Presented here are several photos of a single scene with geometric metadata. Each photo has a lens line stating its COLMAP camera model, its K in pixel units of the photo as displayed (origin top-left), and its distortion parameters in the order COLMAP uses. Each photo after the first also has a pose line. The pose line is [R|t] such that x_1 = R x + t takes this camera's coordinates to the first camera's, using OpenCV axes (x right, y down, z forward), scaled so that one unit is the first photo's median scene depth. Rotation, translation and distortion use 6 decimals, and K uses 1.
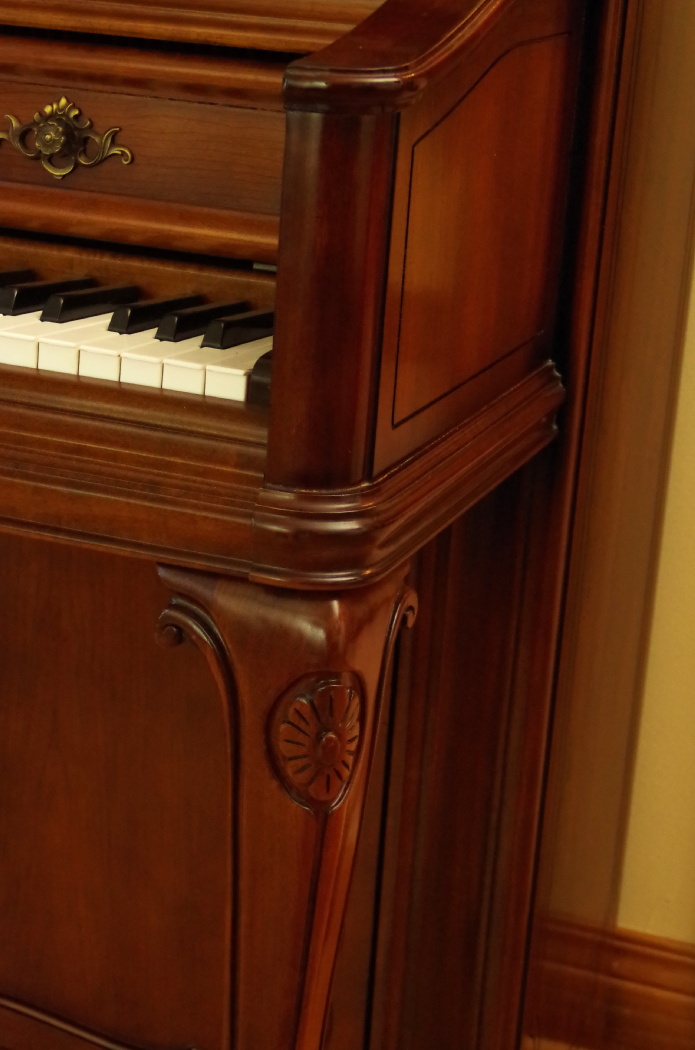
lens RADIAL K [[2152.0, 0, 349.5], [0, 2152.0, 530.9], [0, 0, 1]] dist [-0.044120, 0.000000]
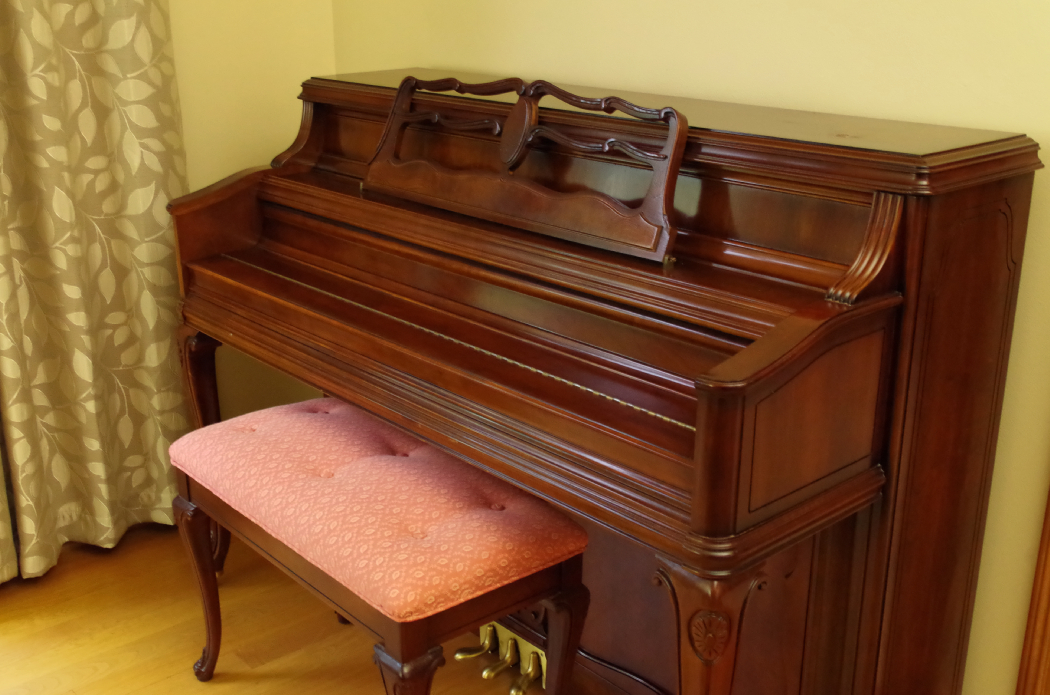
lens RADIAL K [[1159.3, 0, 530.8], [0, 1159.3, 348.9], [0, 0, 1]] dist [-0.021528, 0.000000]
pose [[0.890617, 0.083467, -0.447028, 0.364669], [-0.085271, 0.996227, 0.016126, -0.229444], [0.446688, 0.023757, 0.894374, -0.272598]]
